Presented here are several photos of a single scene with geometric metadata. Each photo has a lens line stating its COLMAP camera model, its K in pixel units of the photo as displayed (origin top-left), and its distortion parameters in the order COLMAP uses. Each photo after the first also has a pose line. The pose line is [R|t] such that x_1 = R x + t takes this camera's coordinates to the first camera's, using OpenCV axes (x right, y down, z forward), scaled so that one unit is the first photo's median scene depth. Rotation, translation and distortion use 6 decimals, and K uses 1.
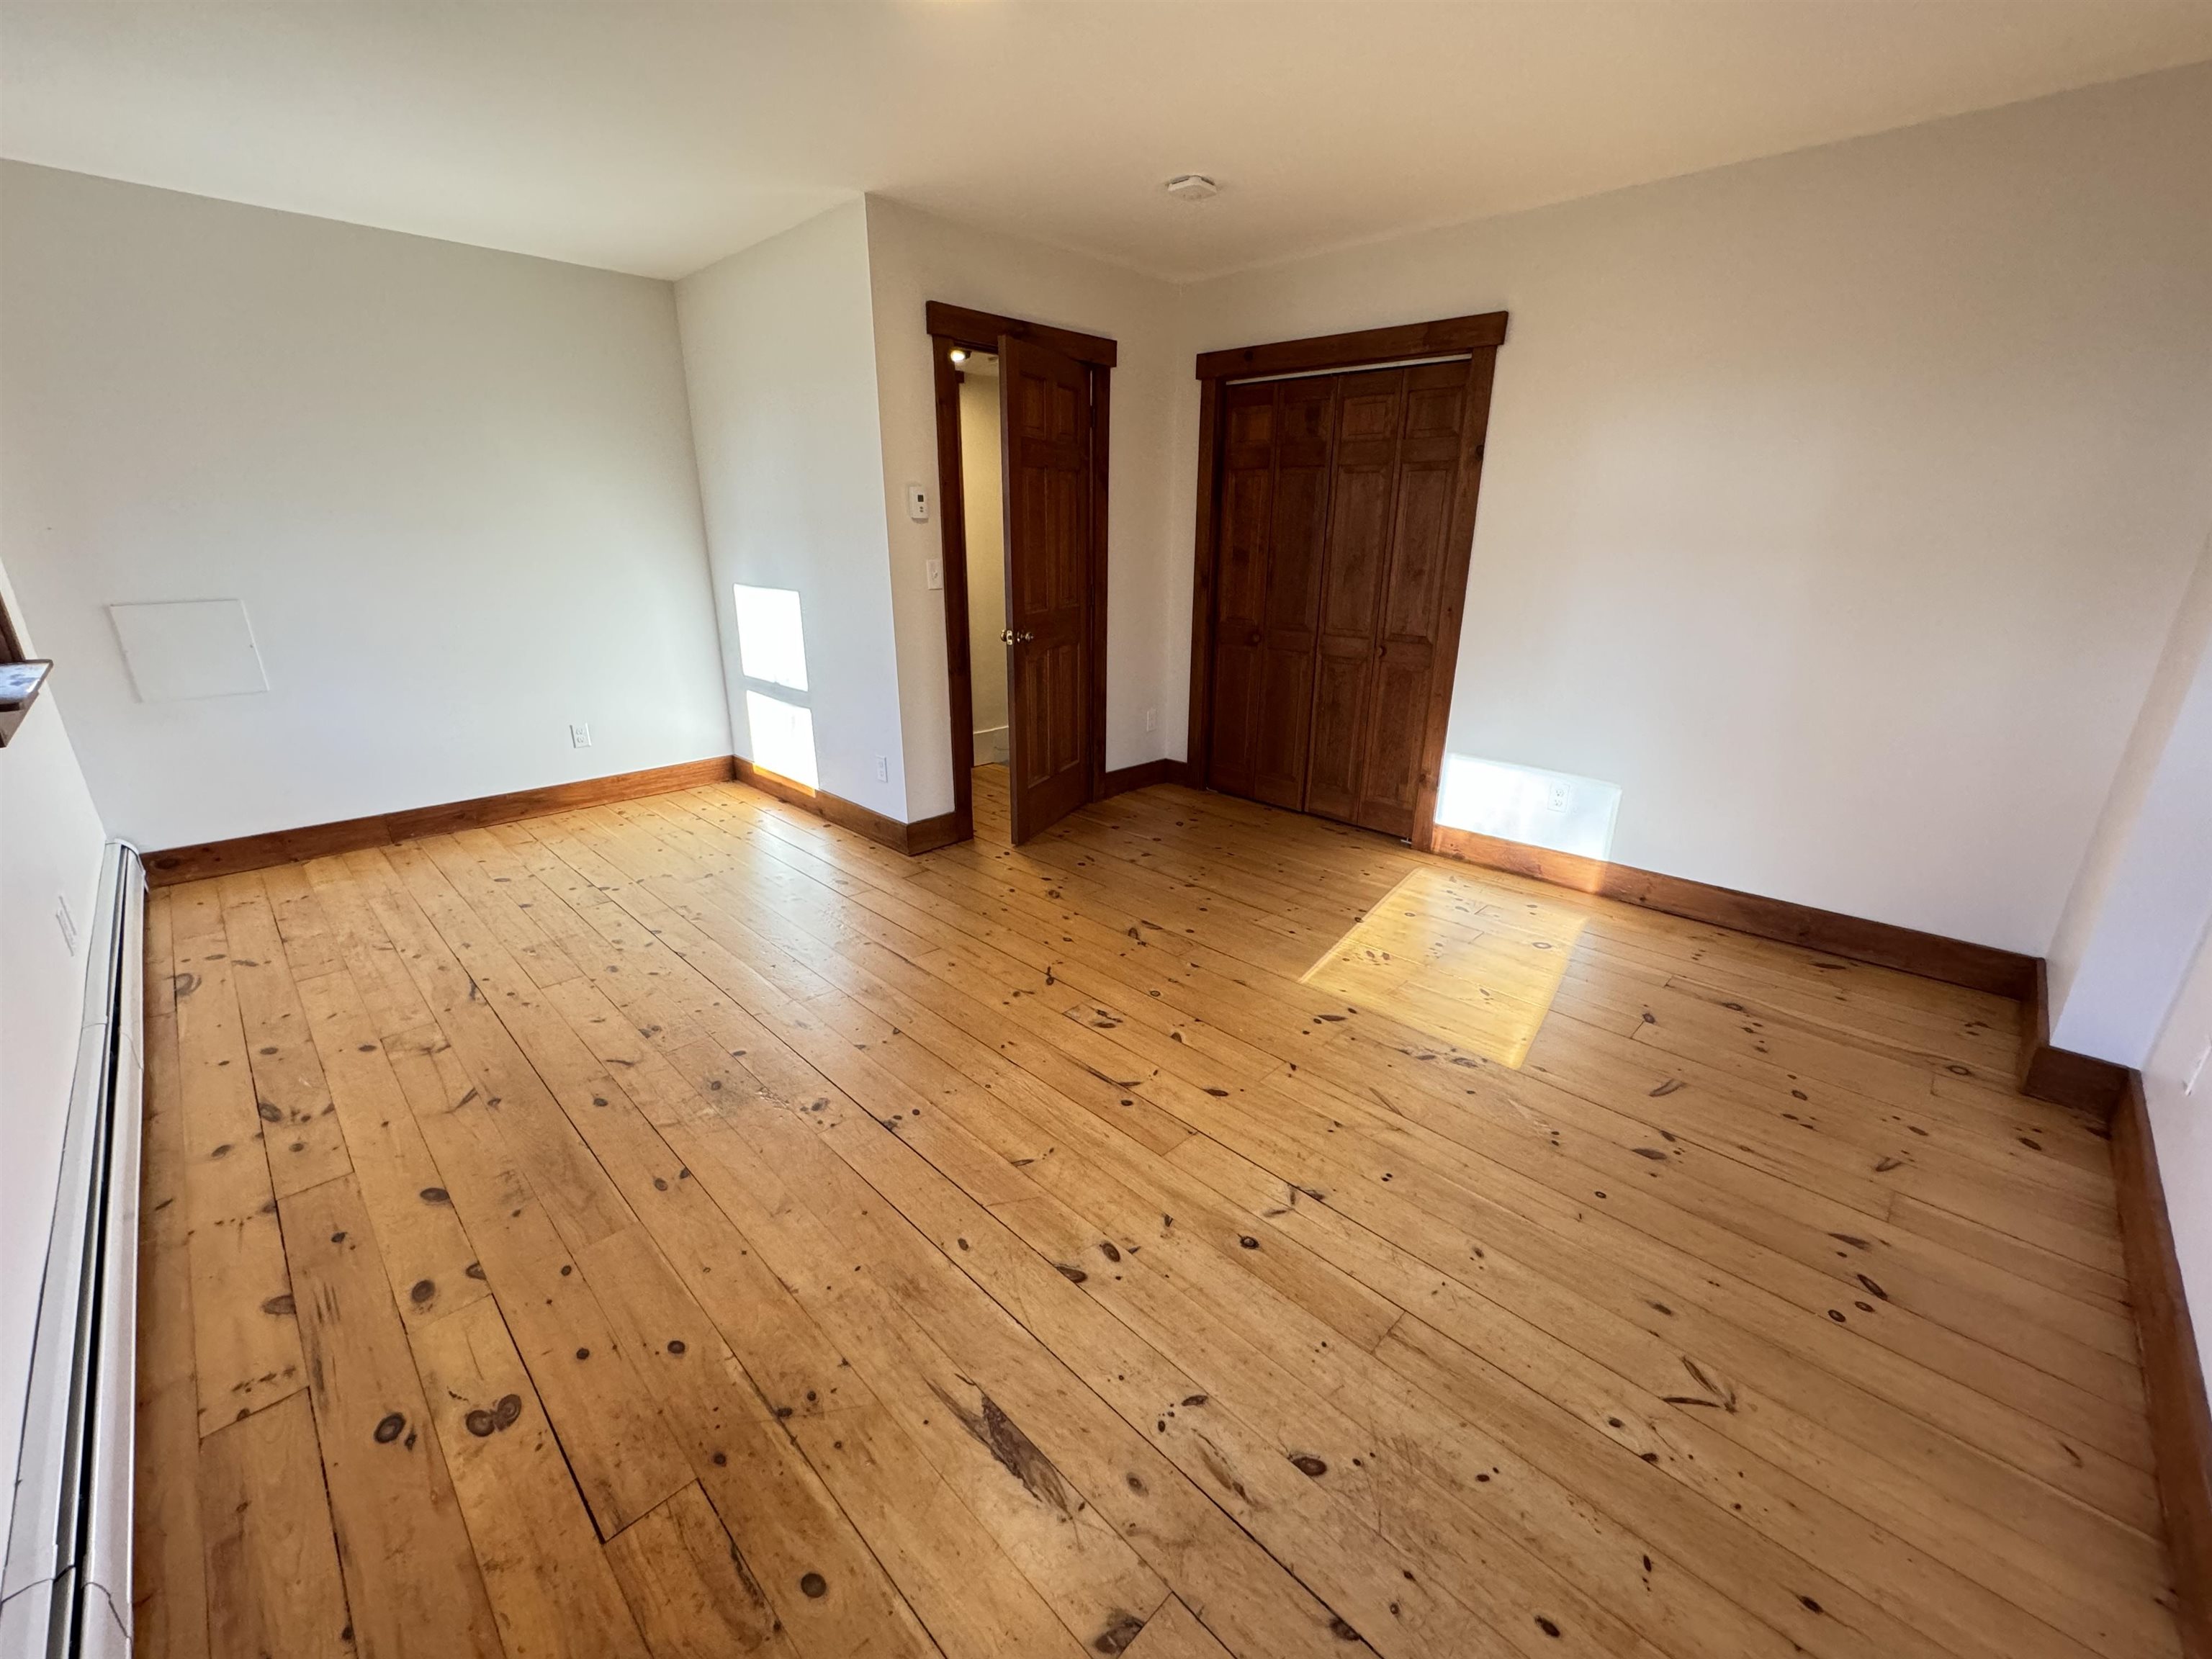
lens RADIAL K [[884.5, 0, 1108.1], [0, 884.5, 828.3], [0, 0, 1]] dist [-0.003972, 0.000175]
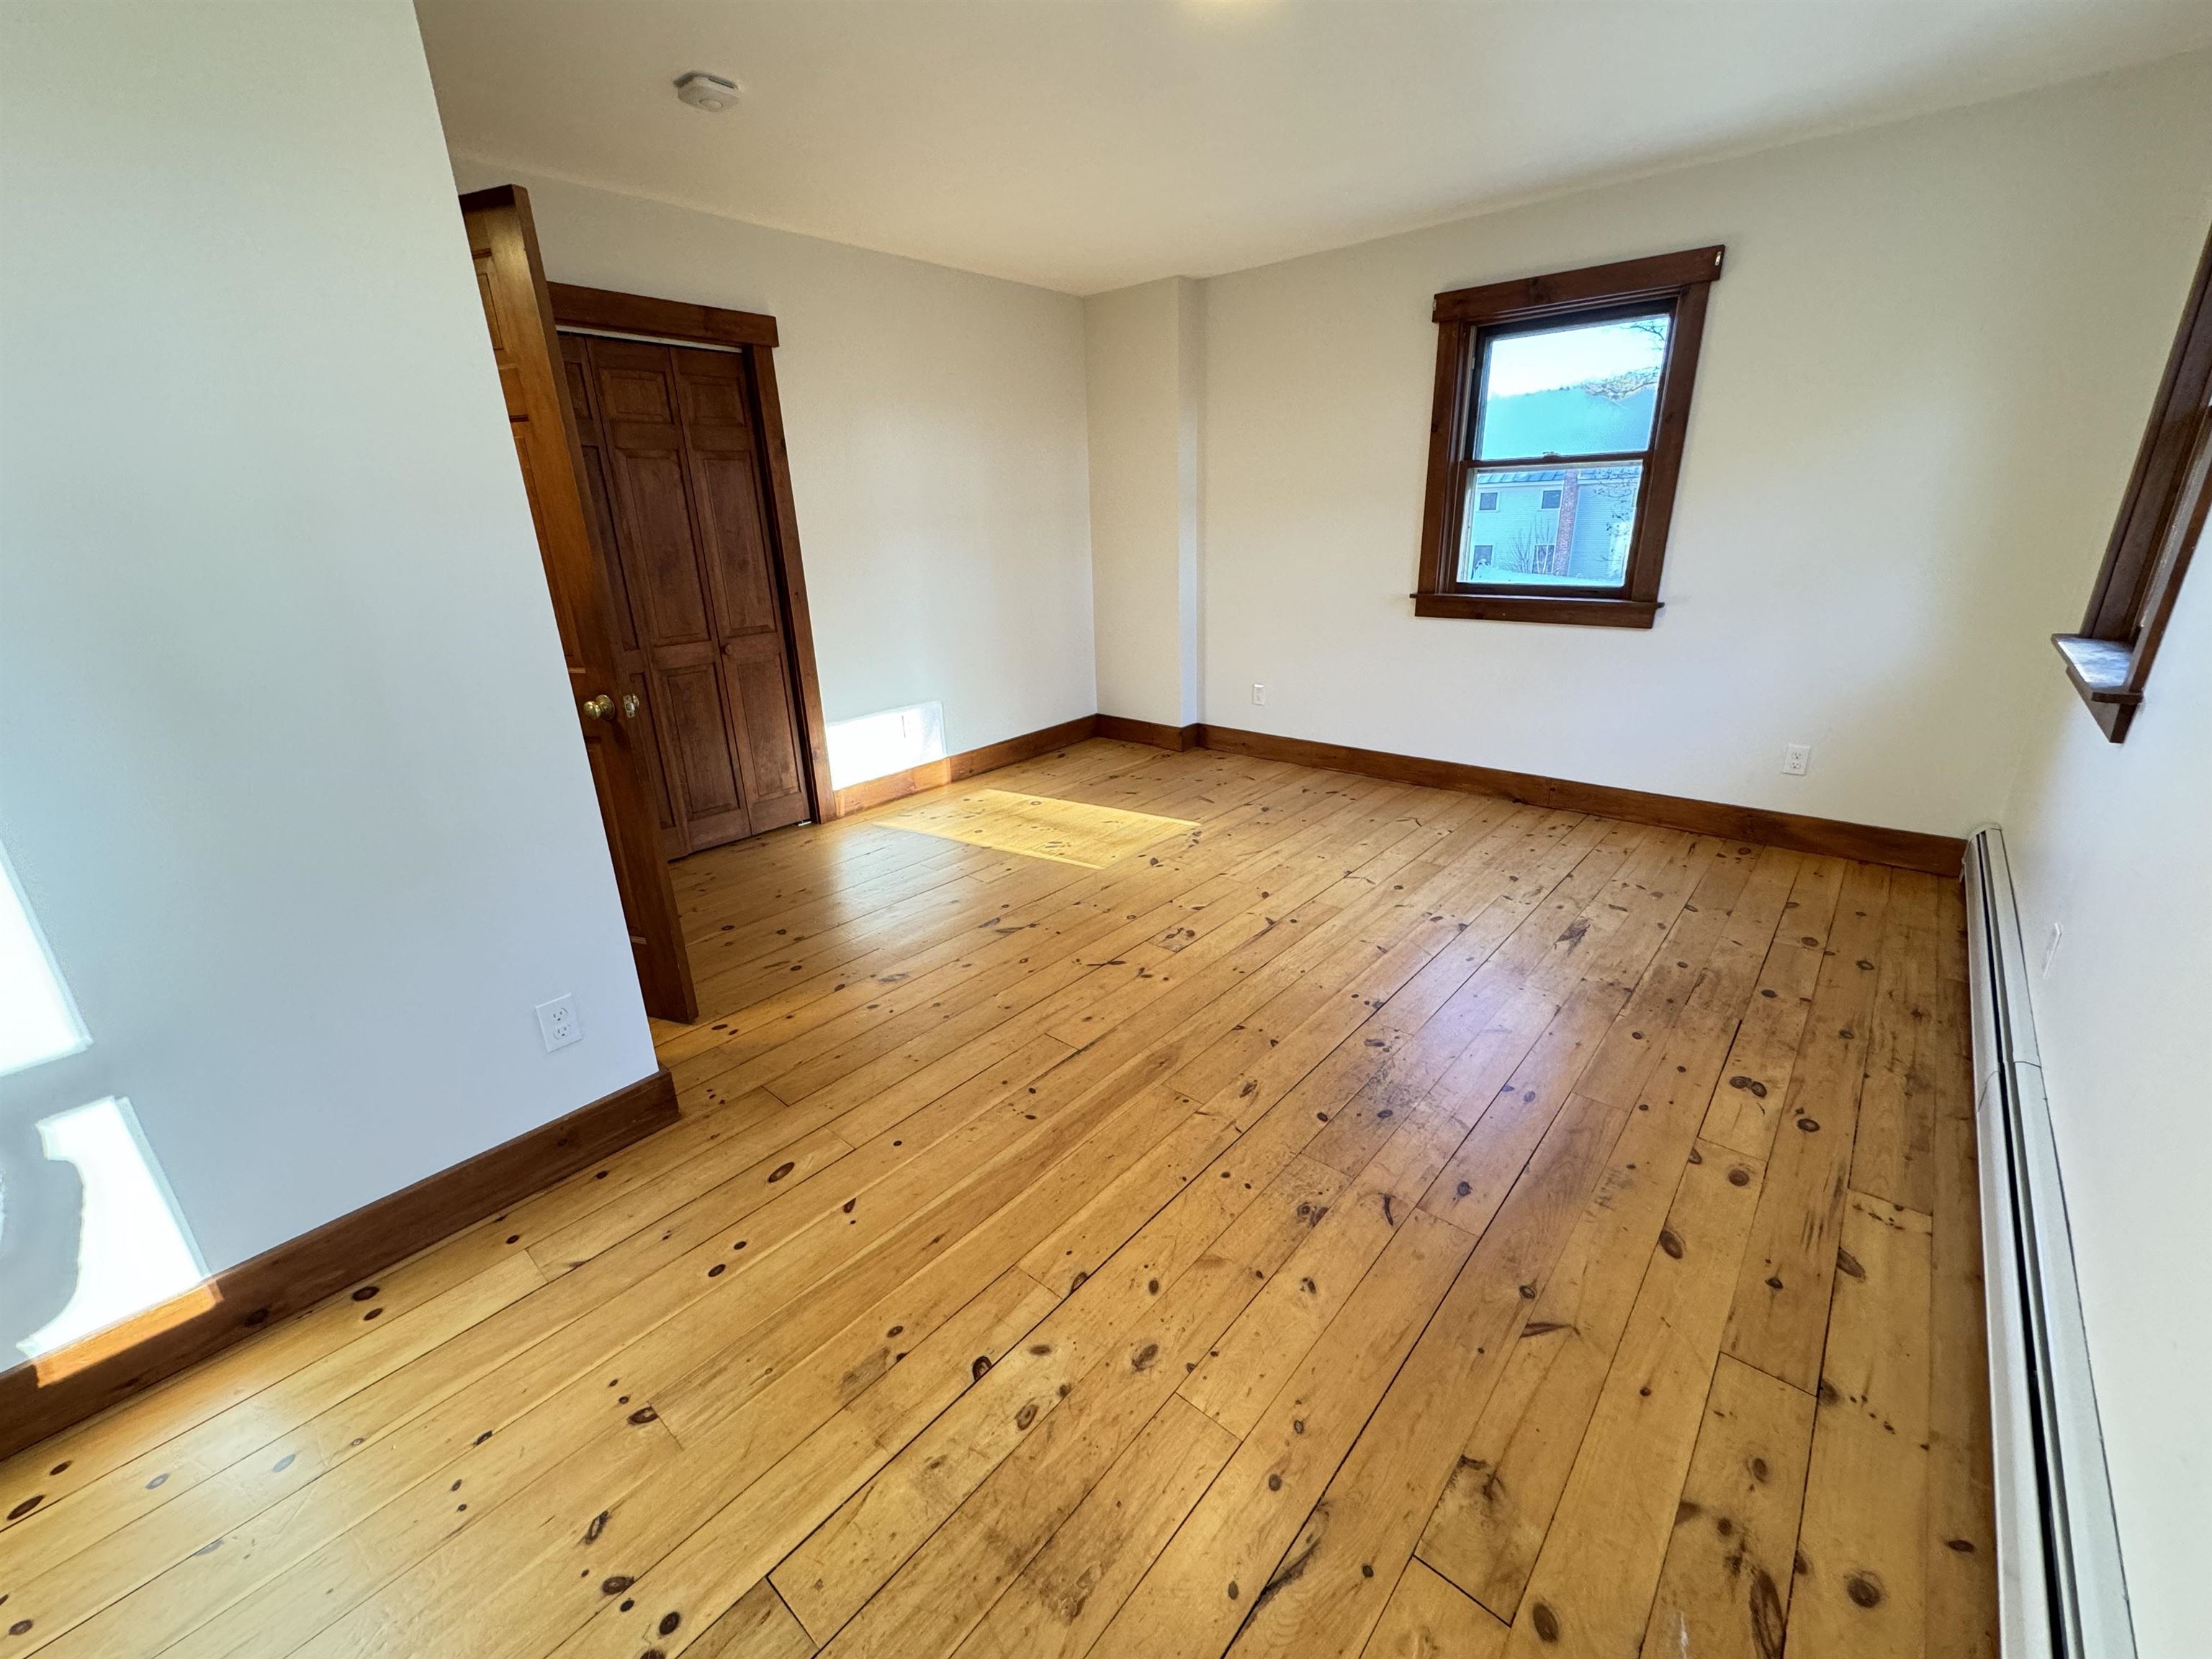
lens RADIAL K [[884.5, 0, 1107.3], [0, 884.5, 824.1], [0, 0, 1]] dist [-0.003972, 0.000175]
pose [[-0.048630, -0.342202, 0.938367, -1.244446], [0.351467, 0.873531, 0.336772, -0.400142], [-0.934937, 0.346182, 0.077793, 1.146866]]
